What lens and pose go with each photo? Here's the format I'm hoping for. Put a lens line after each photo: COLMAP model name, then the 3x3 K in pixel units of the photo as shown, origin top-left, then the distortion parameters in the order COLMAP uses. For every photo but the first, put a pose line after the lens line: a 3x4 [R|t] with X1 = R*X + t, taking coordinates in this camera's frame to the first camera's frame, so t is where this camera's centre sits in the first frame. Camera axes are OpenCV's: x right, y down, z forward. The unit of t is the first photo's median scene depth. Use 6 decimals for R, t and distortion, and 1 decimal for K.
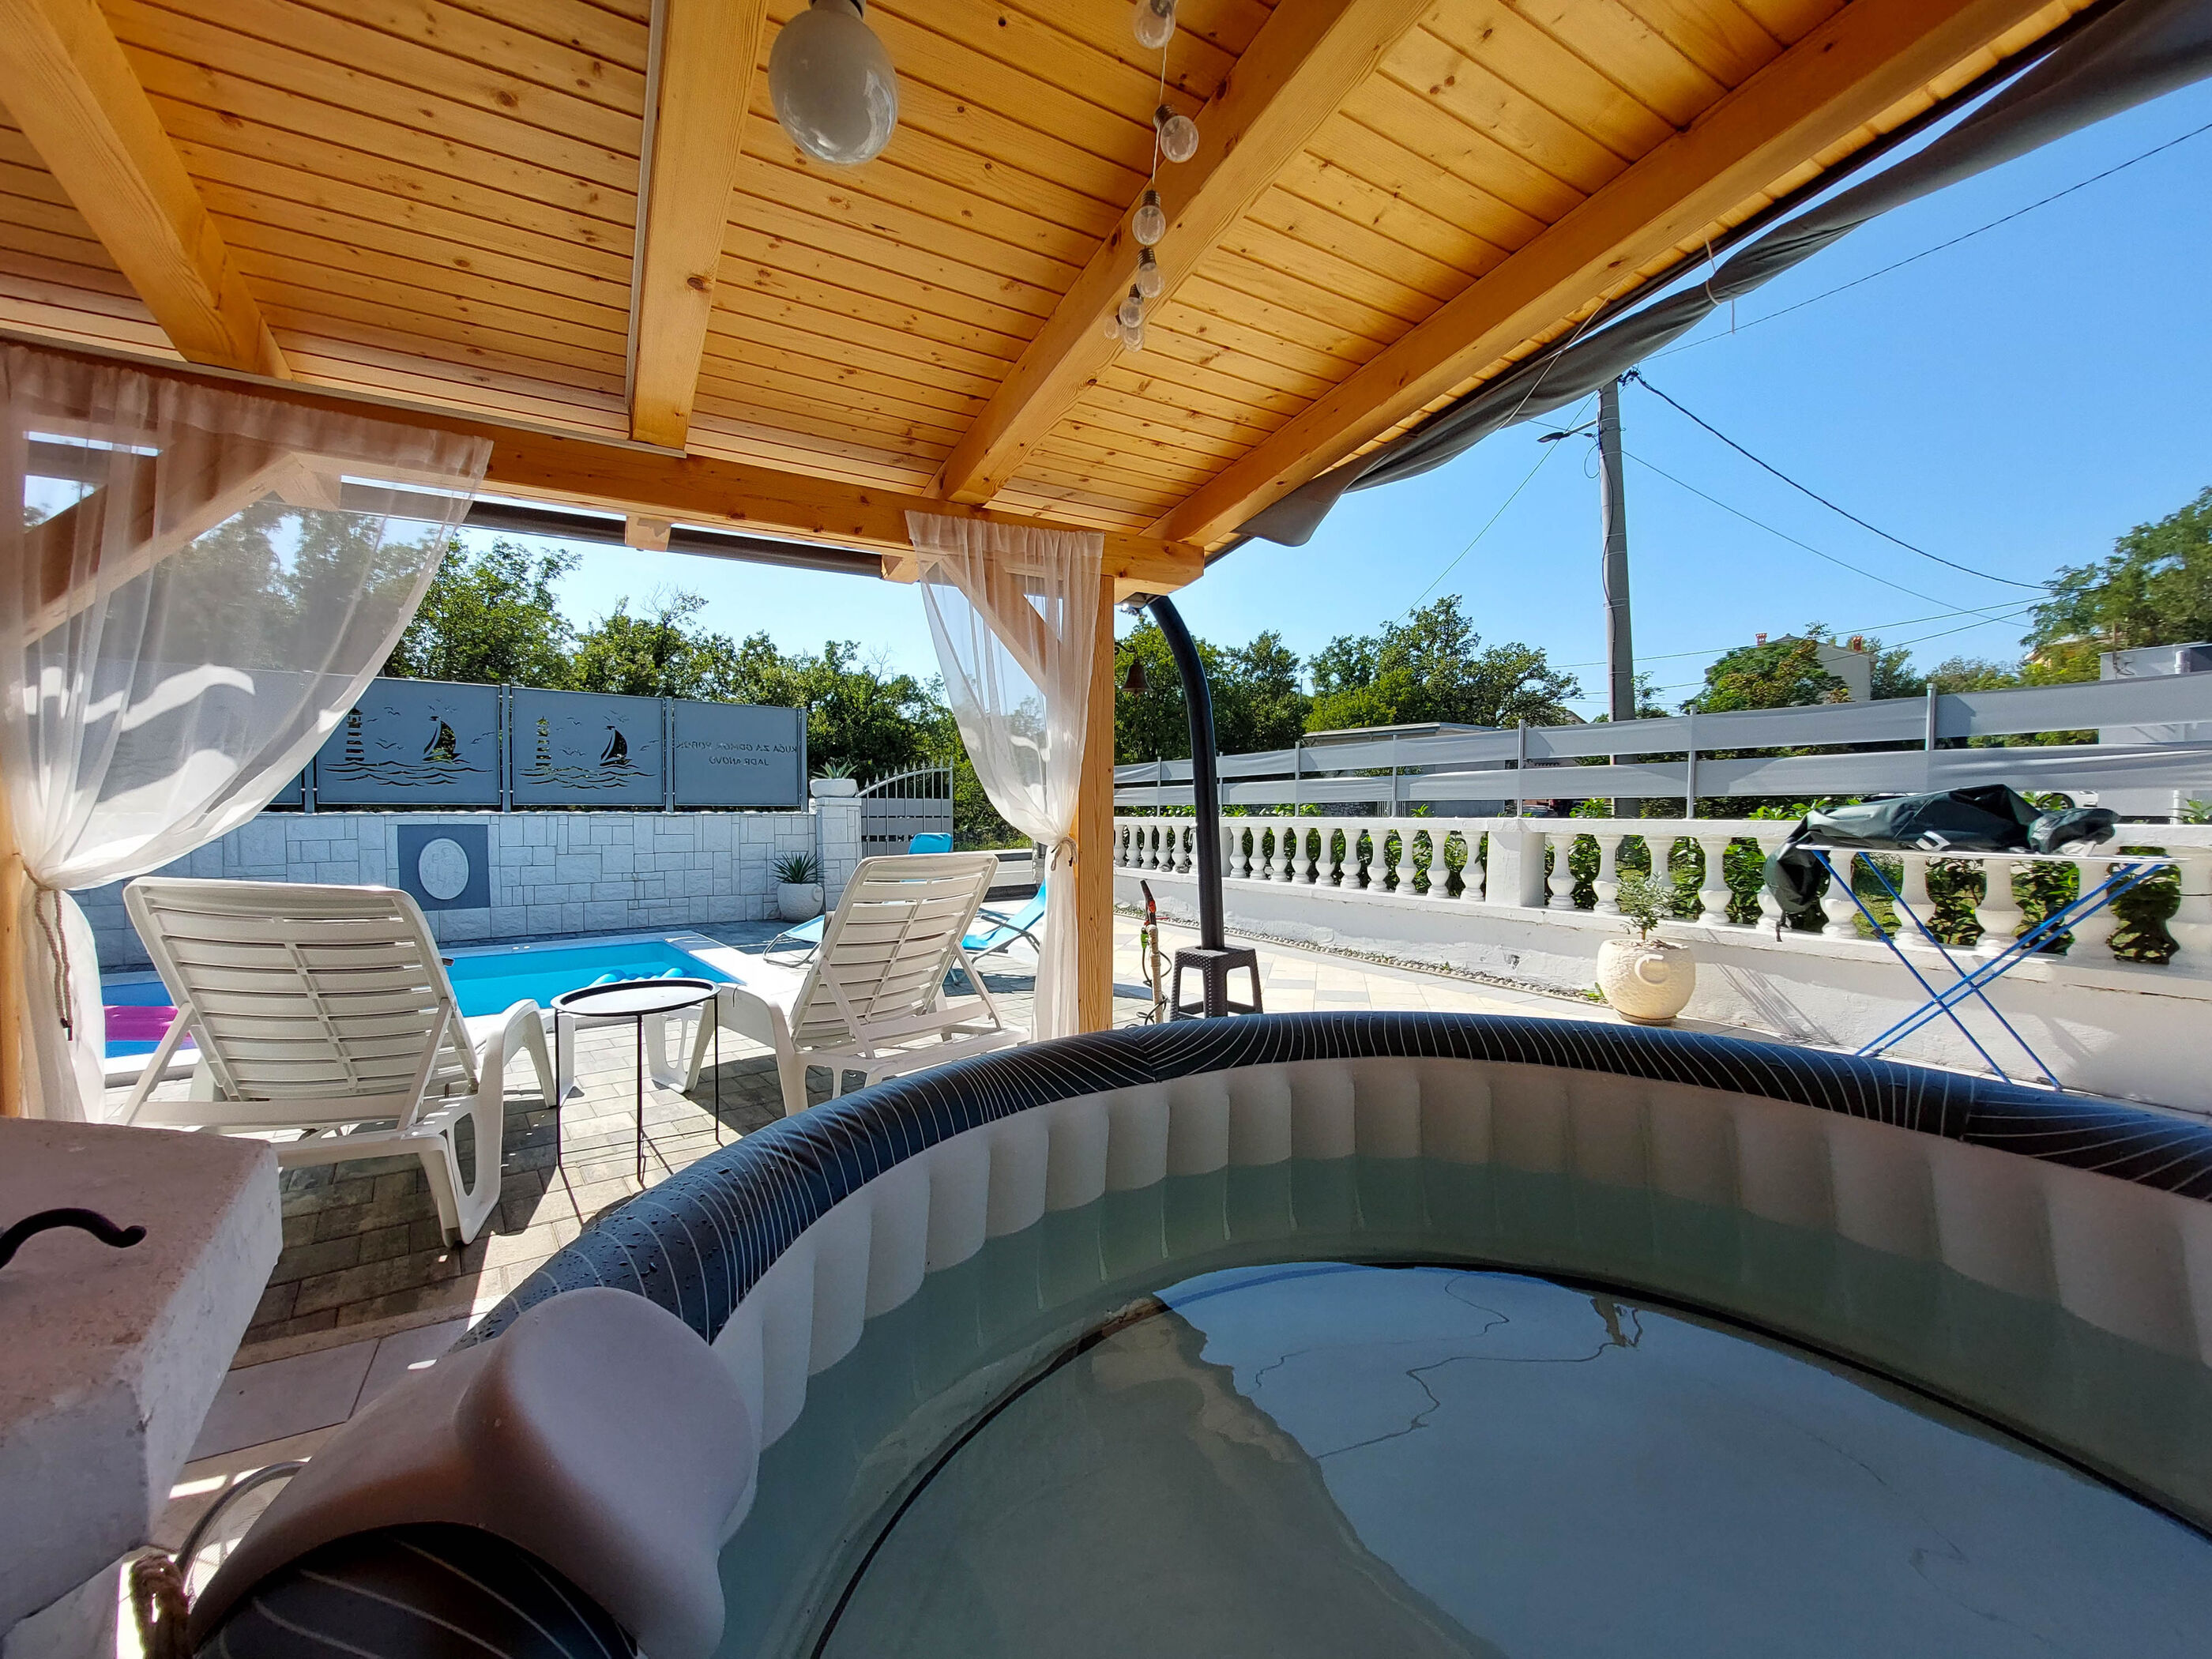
lens RADIAL K [[879.7, 0, 1116.9], [0, 879.7, 817.4], [0, 0, 1]] dist [-0.023530, 0.001501]
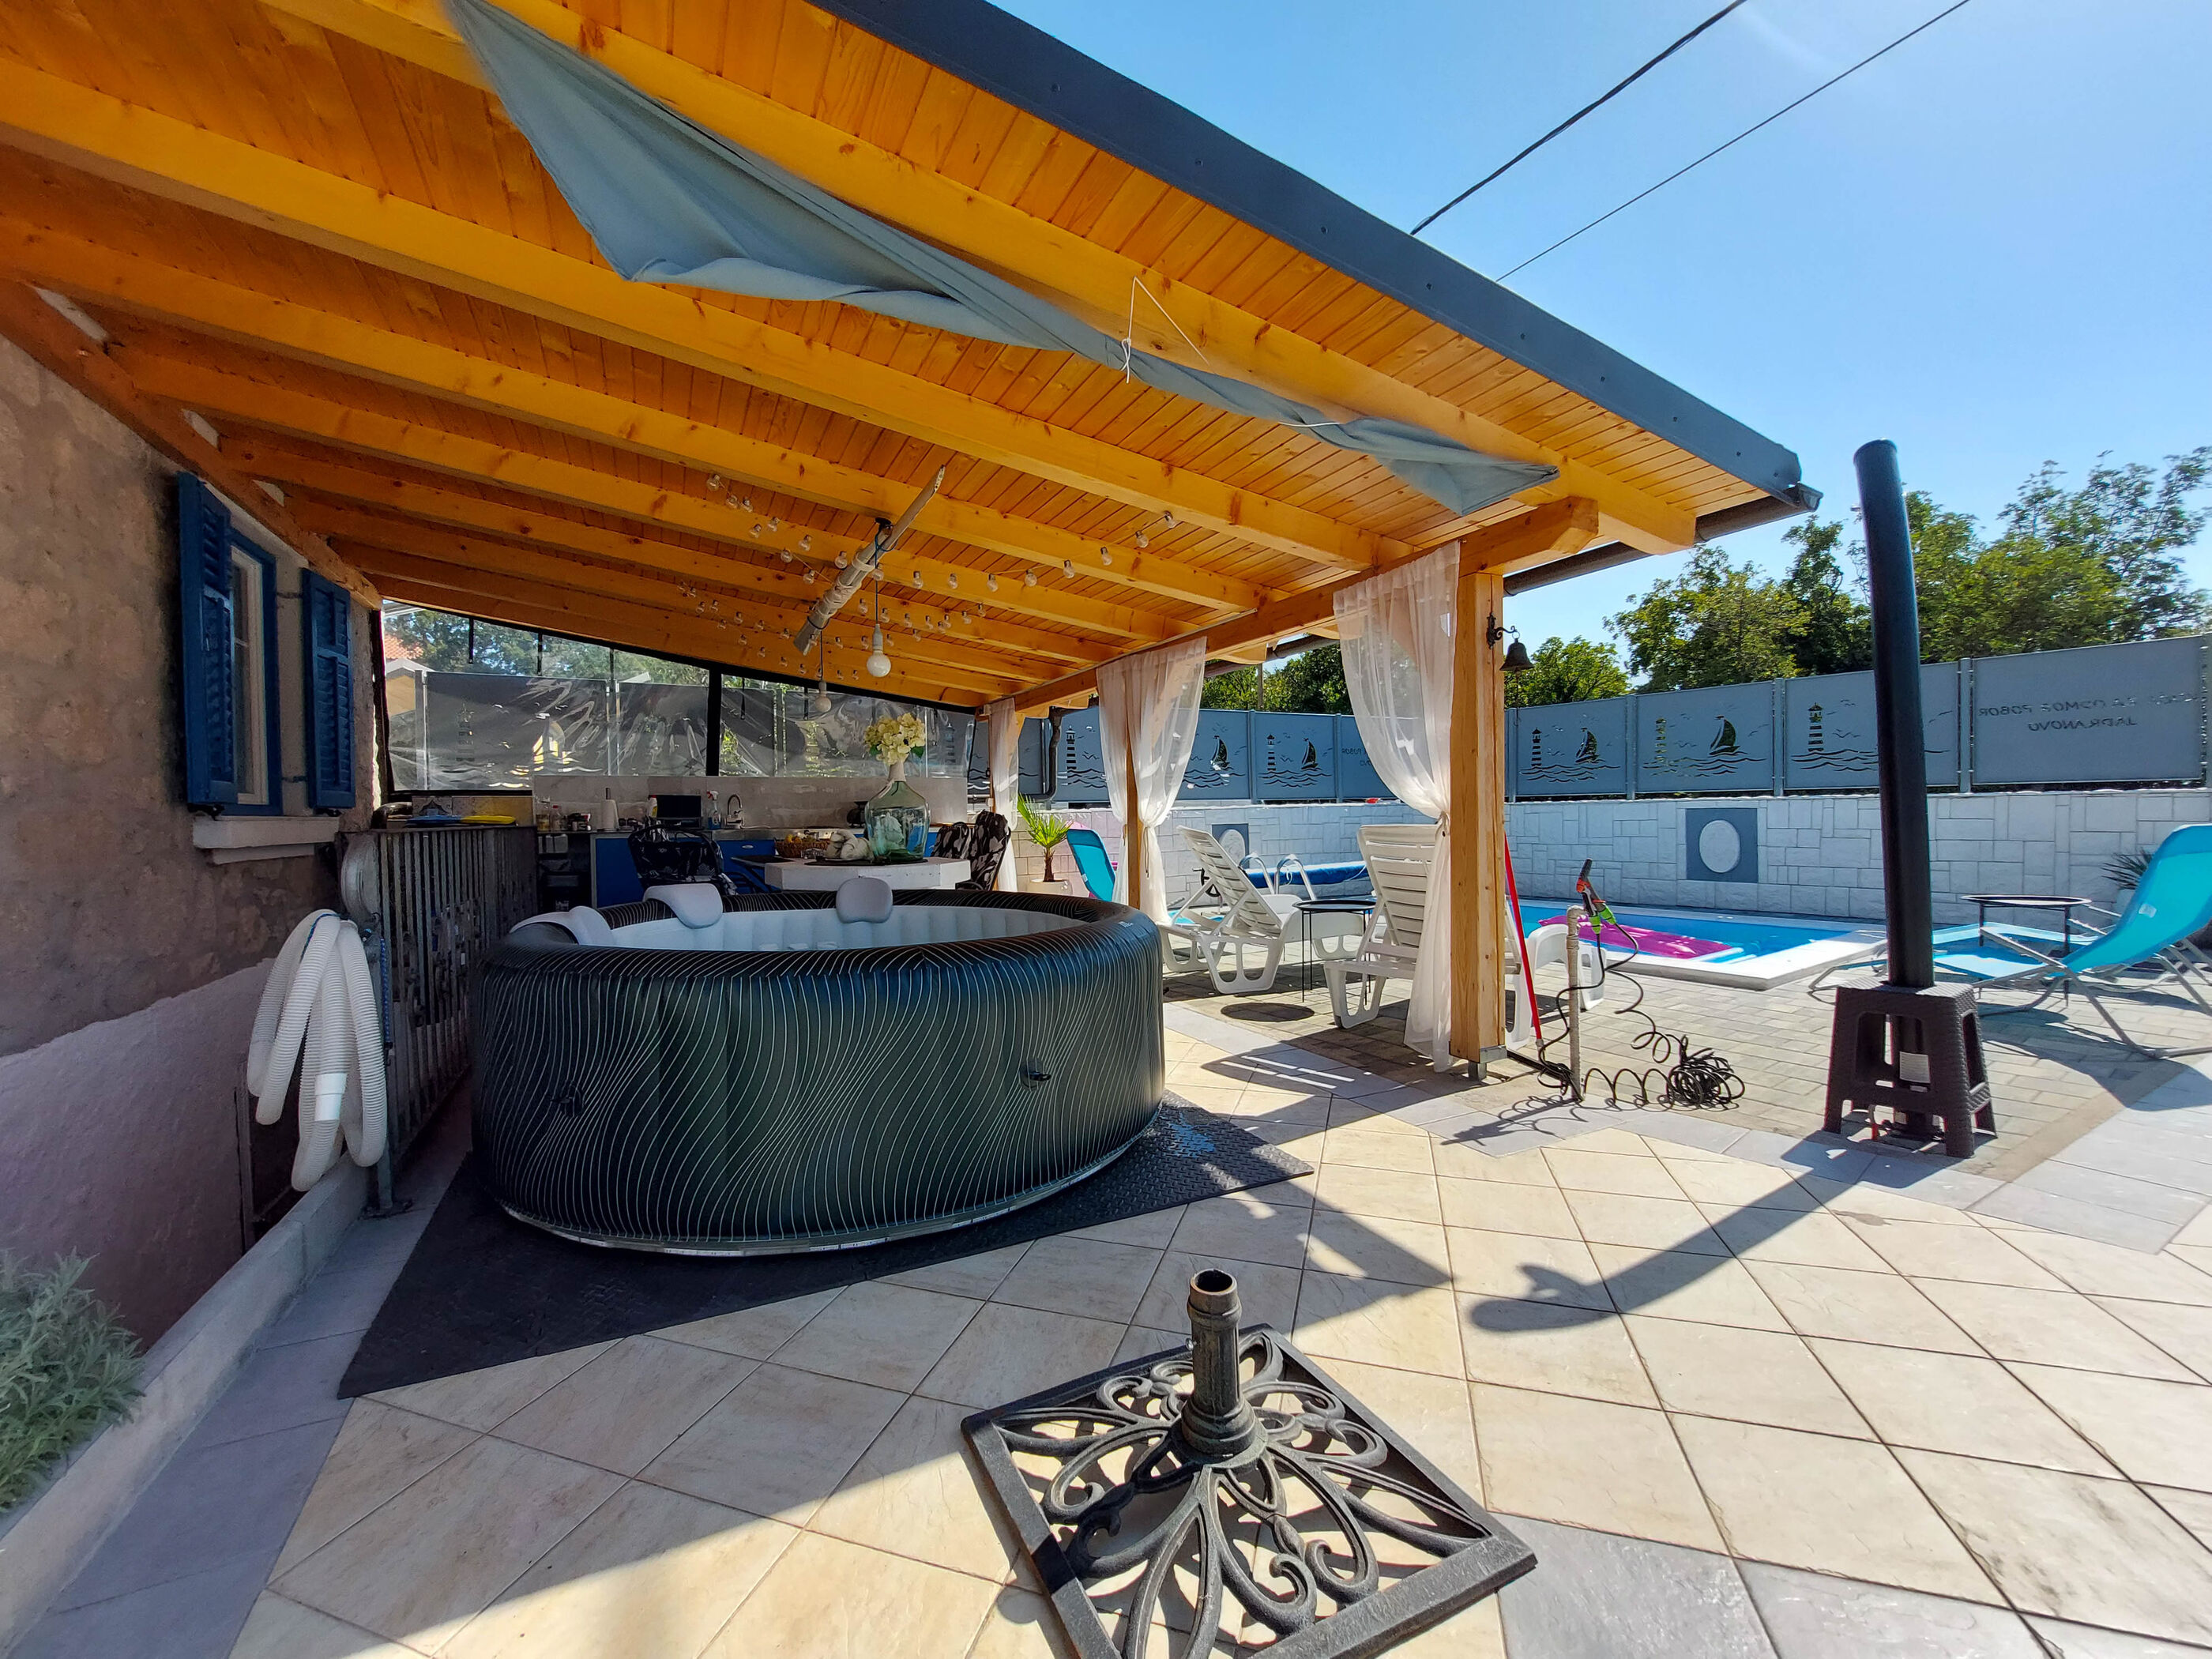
lens RADIAL K [[879.7, 0, 1107.8], [0, 879.7, 834.9], [0, 0, 1]] dist [-0.023530, 0.001501]
pose [[-0.077437, 0.025384, -0.996674, 0.473079], [0.012794, 0.999619, 0.024465, 0.004660], [0.996915, -0.010857, -0.077732, 0.275075]]
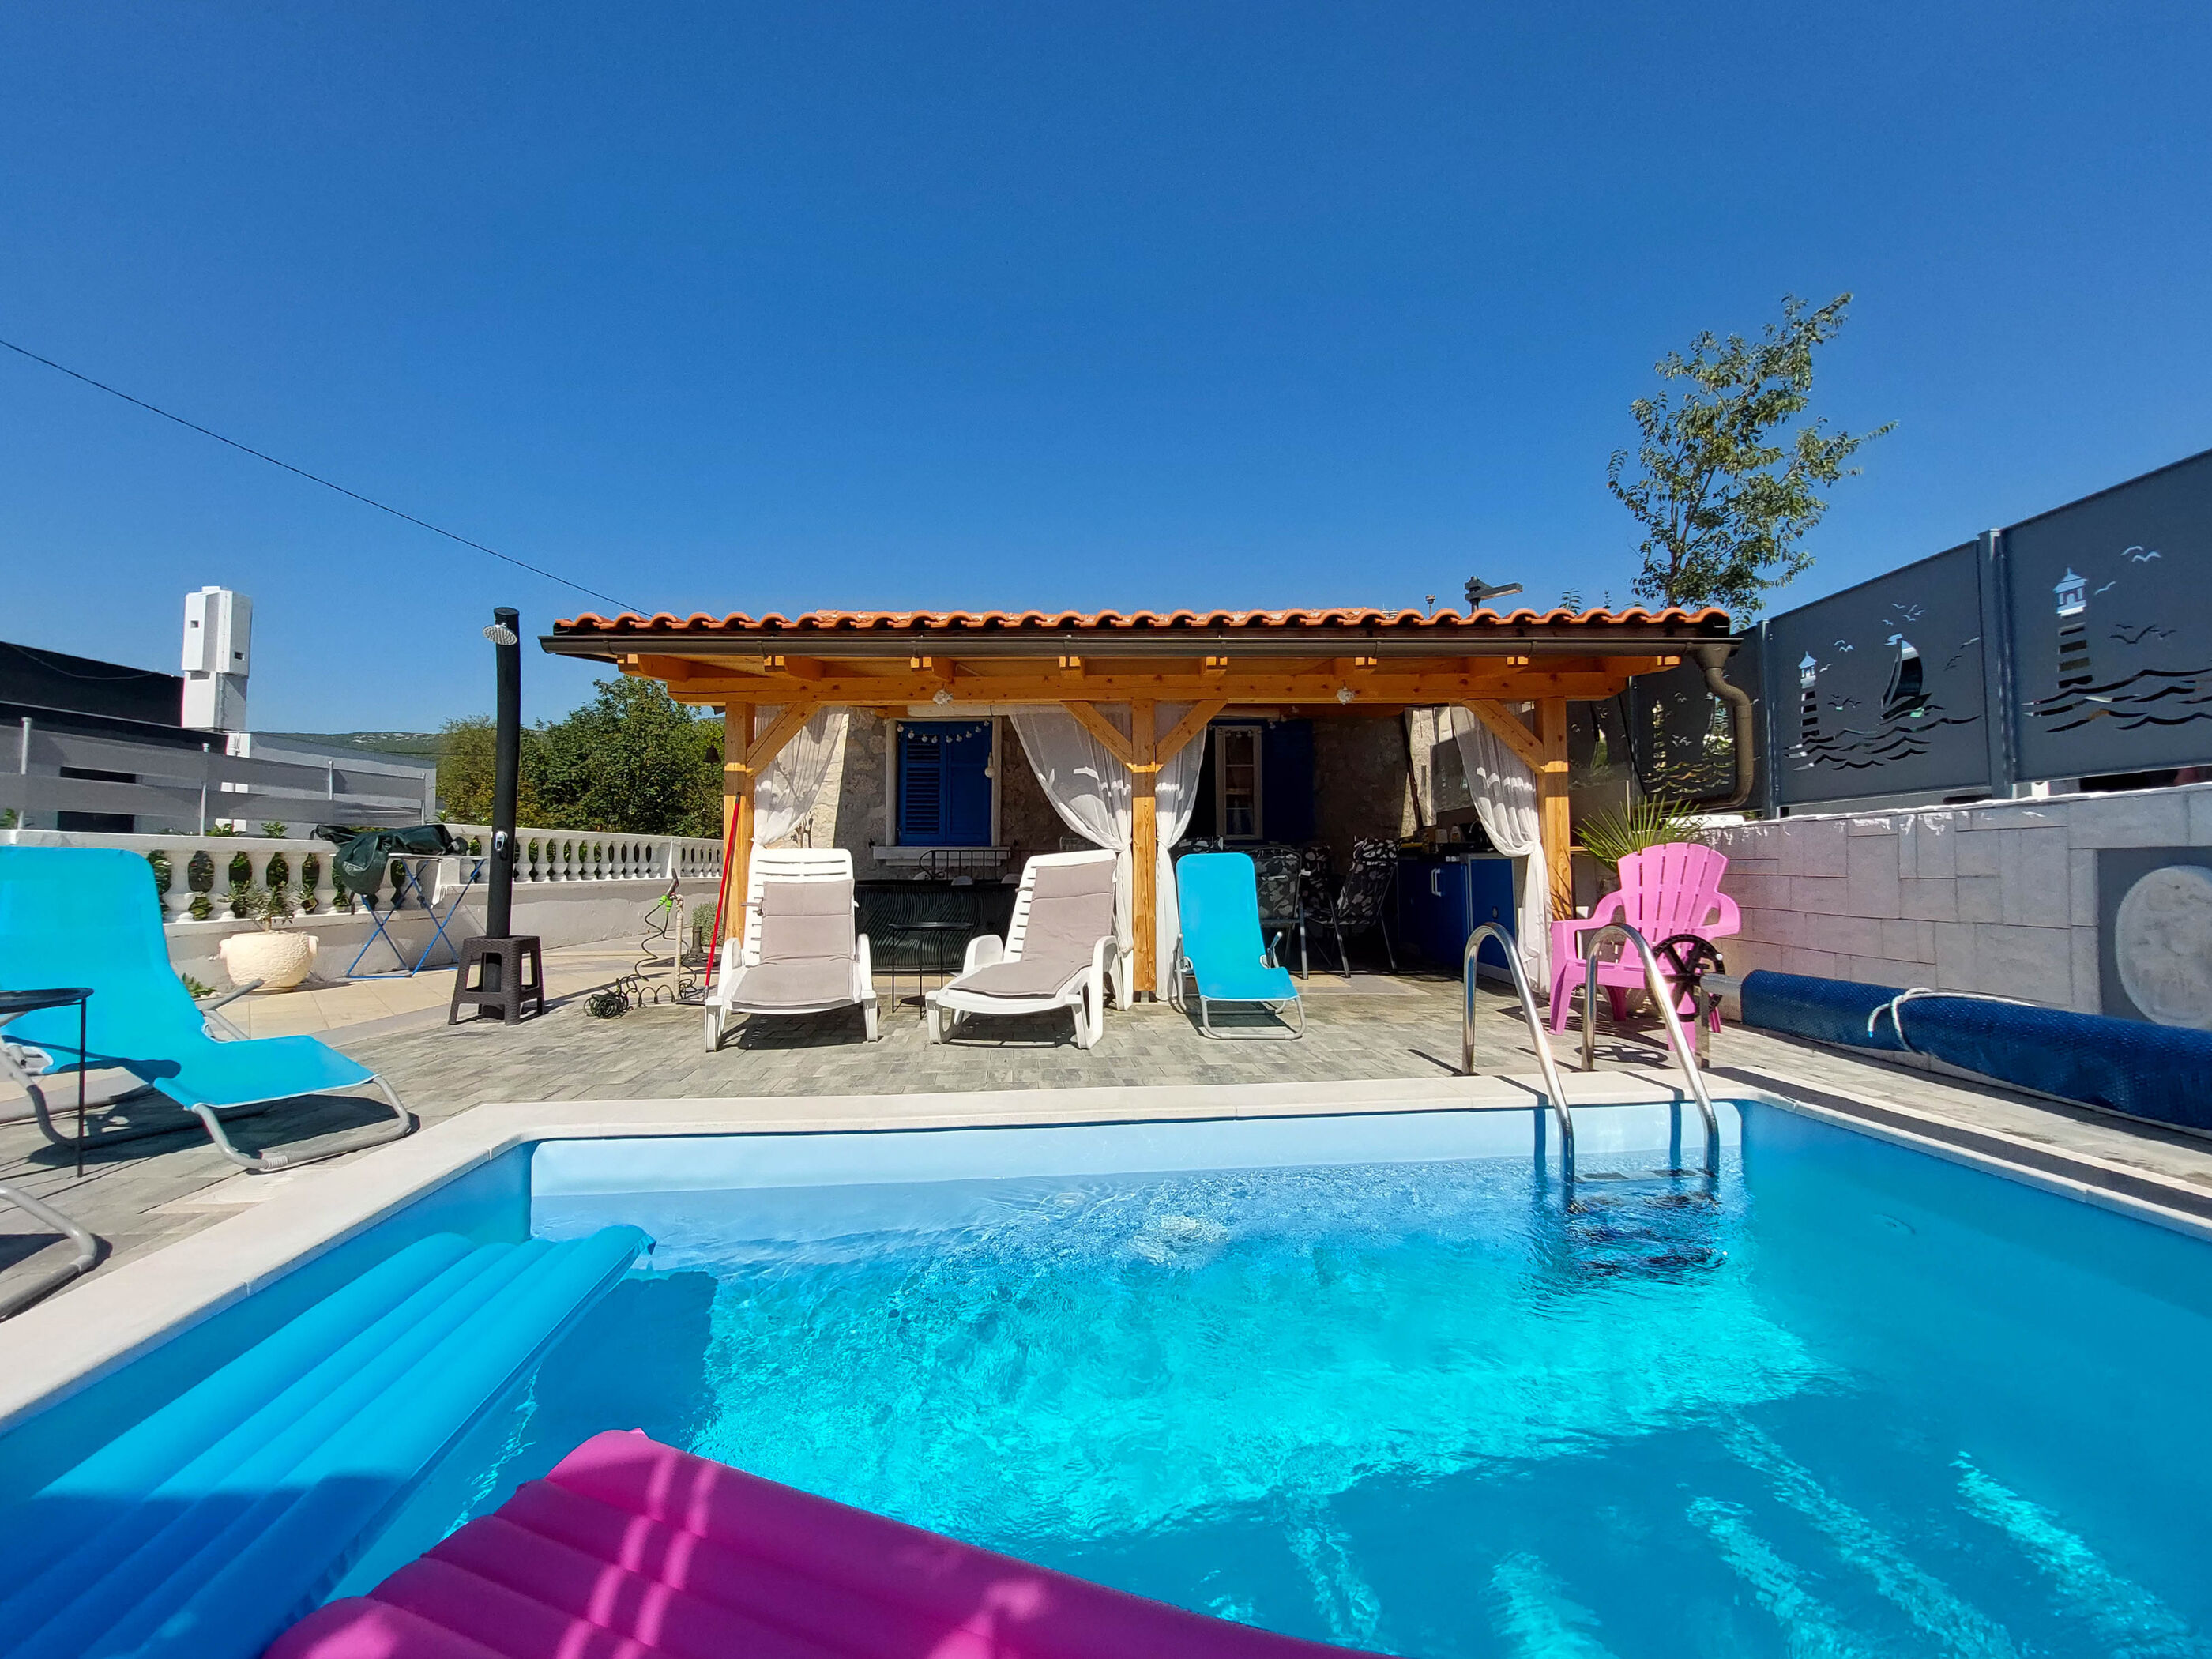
lens RADIAL K [[879.7, 0, 1116.4], [0, 879.7, 848.4], [0, 0, 1]] dist [-0.023530, 0.001501]
pose [[-0.848610, 0.014656, 0.528816, -0.738742], [0.006401, 0.999827, -0.017439, 0.027913], [-0.528980, -0.011414, -0.848557, 0.937376]]
